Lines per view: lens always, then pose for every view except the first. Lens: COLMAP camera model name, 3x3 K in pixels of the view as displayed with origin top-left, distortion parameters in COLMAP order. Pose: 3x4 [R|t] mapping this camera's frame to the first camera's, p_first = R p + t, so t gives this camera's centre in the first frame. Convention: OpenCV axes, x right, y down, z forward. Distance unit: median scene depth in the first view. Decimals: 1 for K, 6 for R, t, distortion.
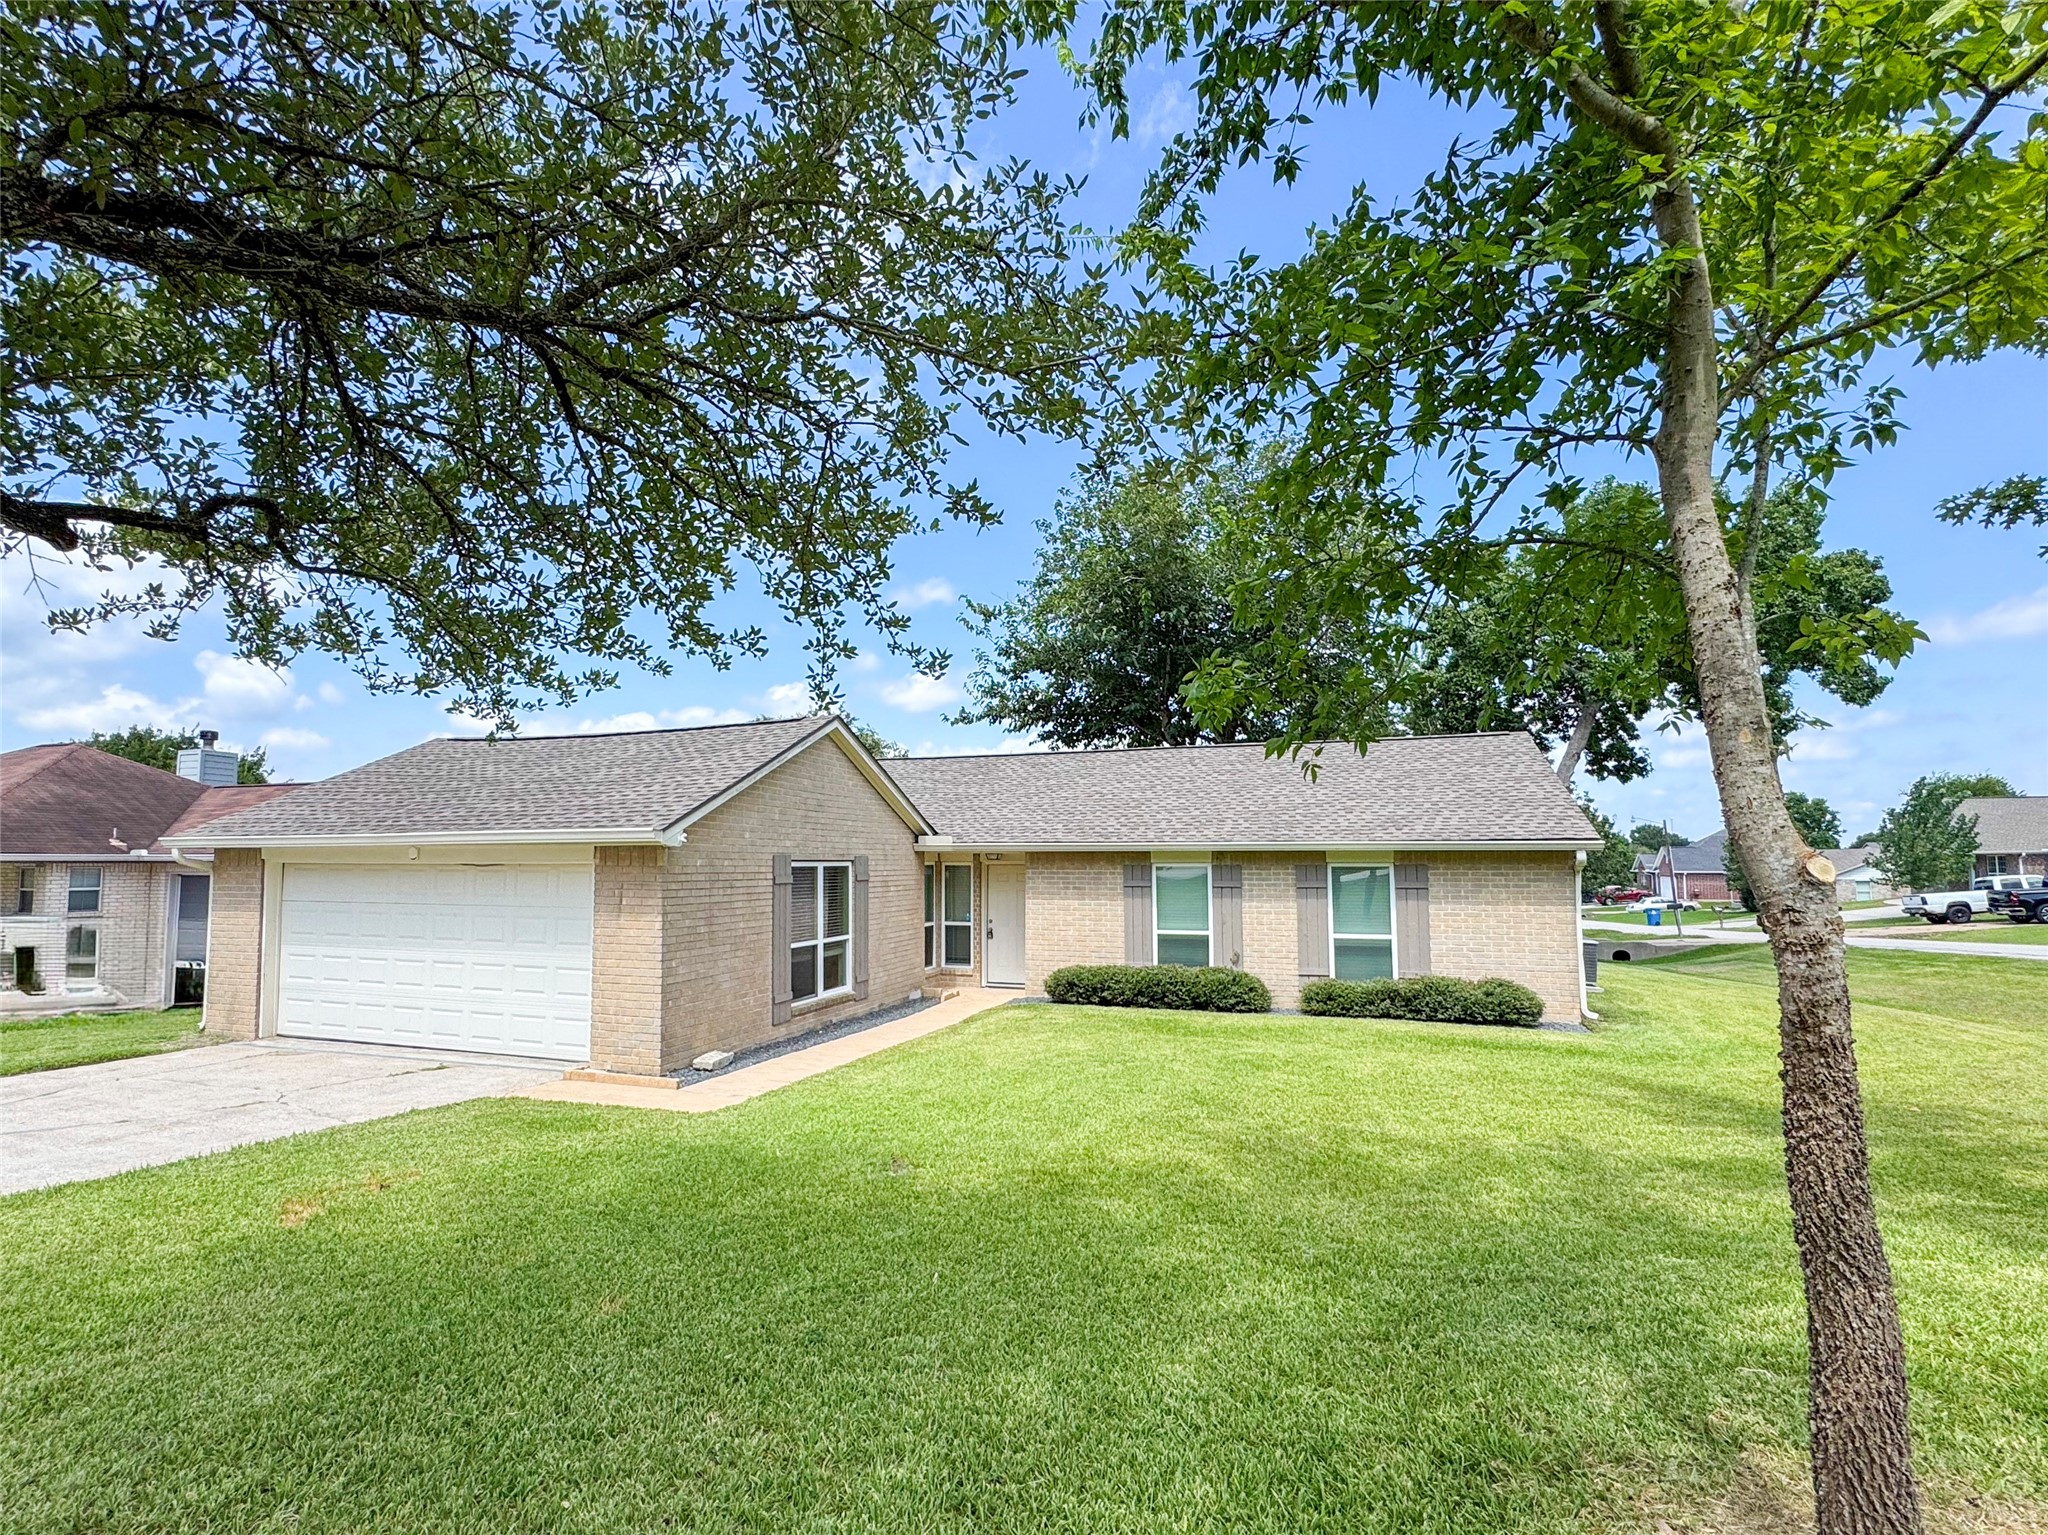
lens RADIAL K [[831.9, 0, 1012.5], [0, 831.9, 790.6], [0, 0, 1]] dist [0.000947, 0.000145]
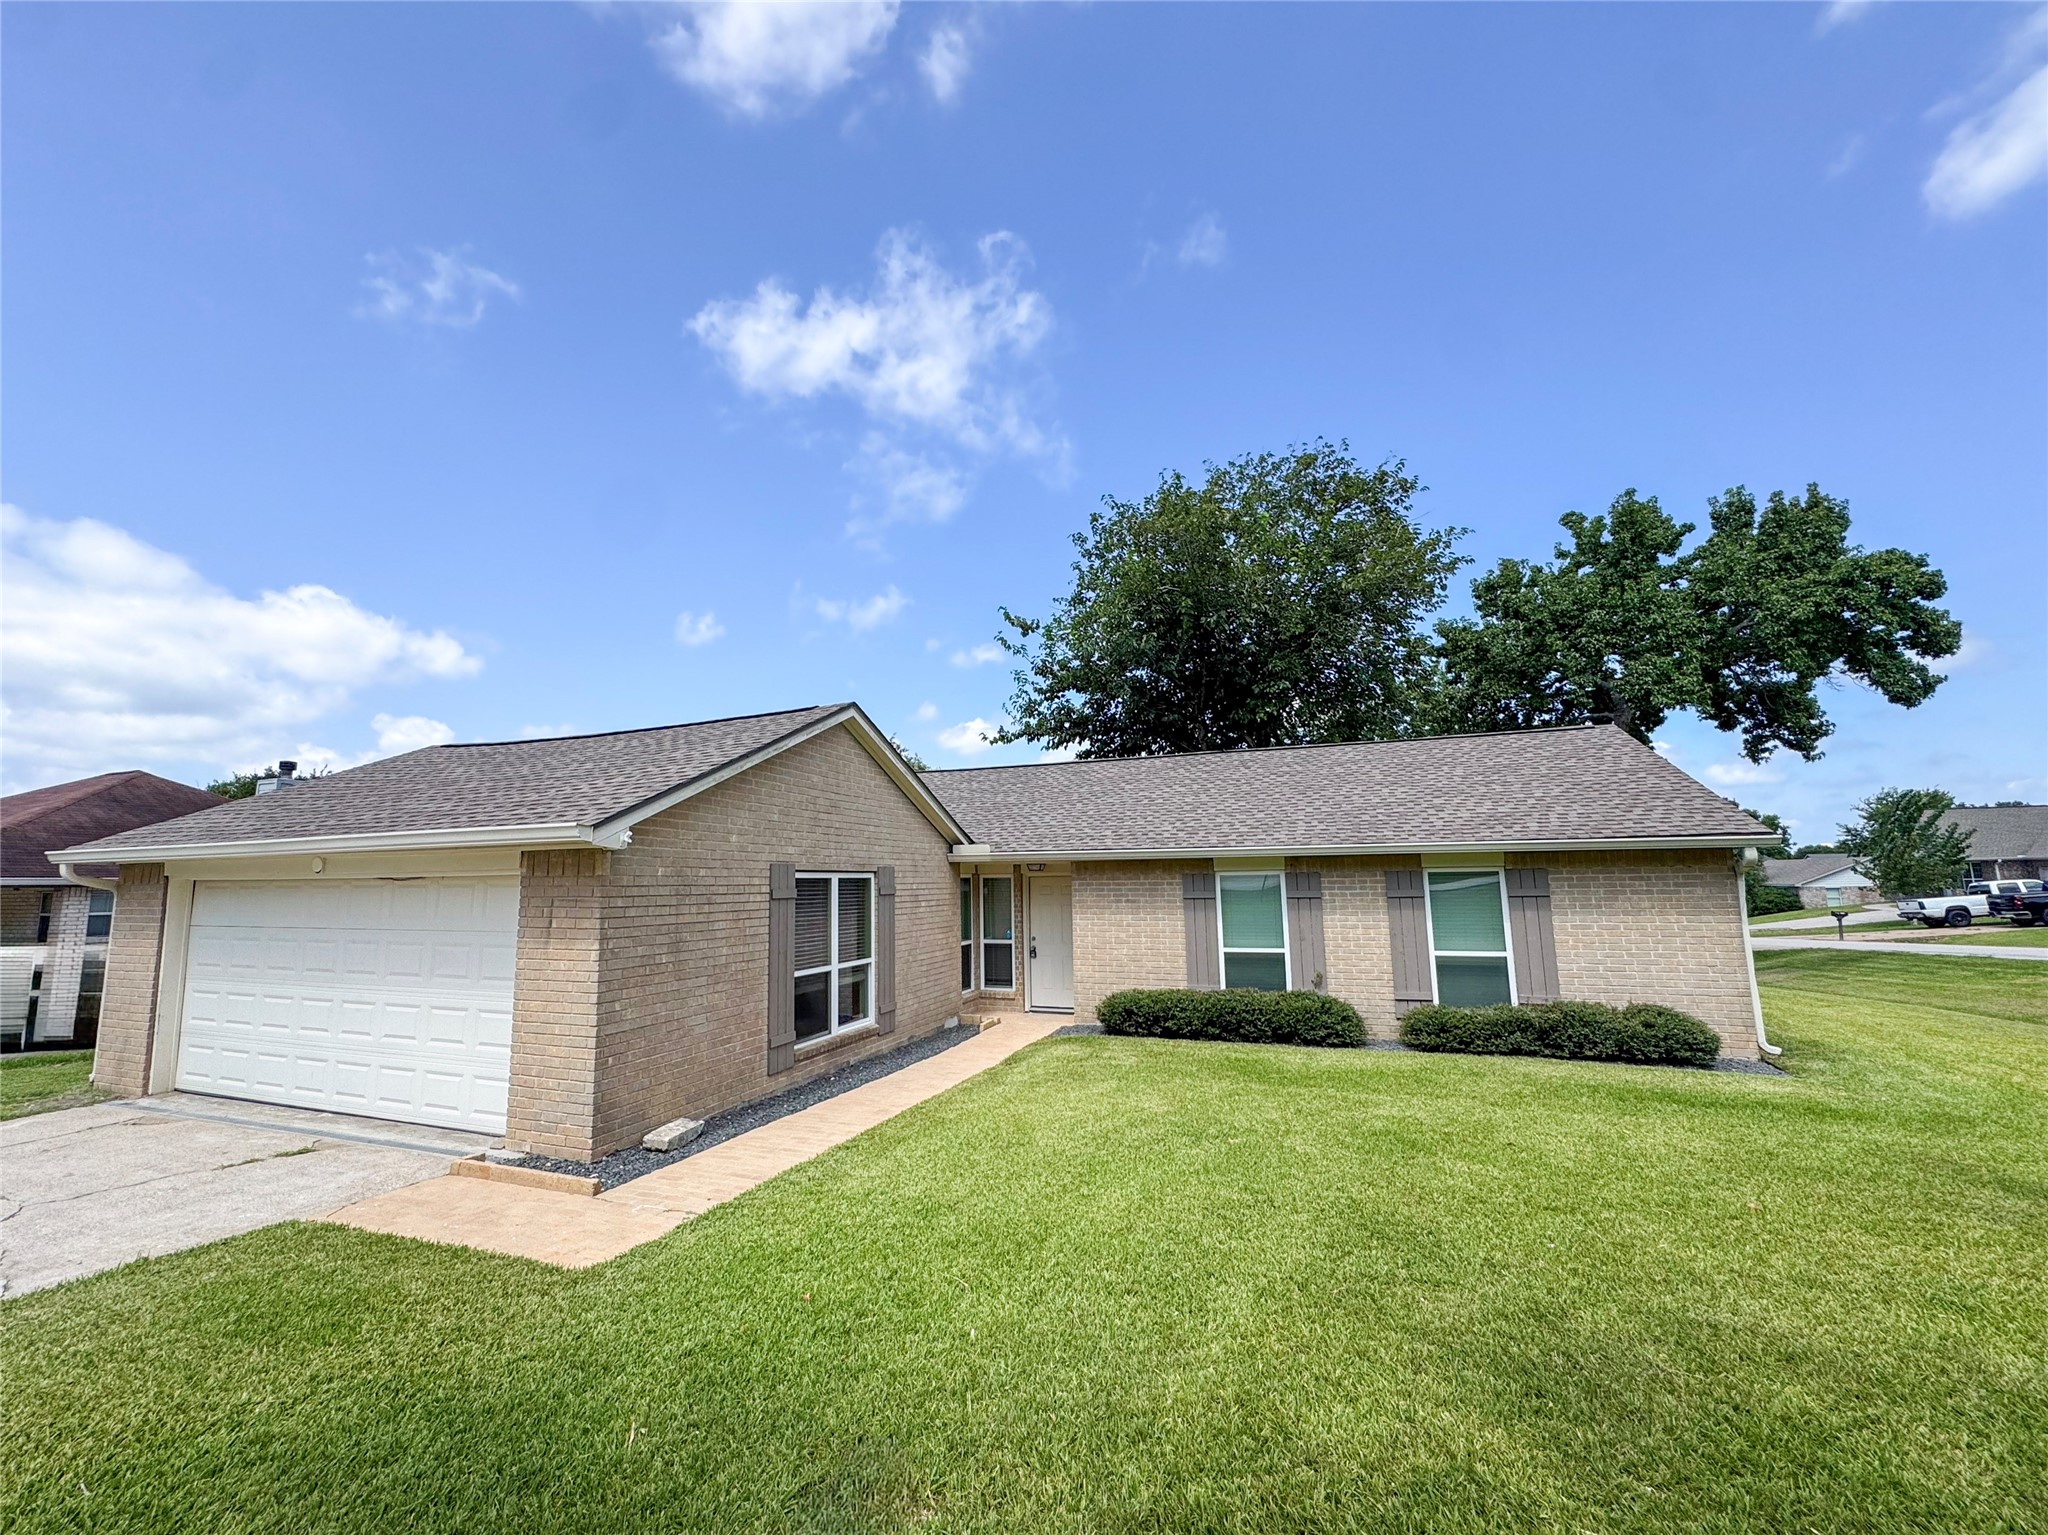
lens RADIAL K [[816.8, 0, 1024.0], [0, 816.8, 767.5], [0, 0, 1]] dist [-0.001166, 0.000173]
pose [[0.999327, -0.016908, -0.032548, -0.008175], [0.015338, 0.998734, -0.047910, 0.021250], [0.033317, 0.047379, 0.998321, 0.167619]]
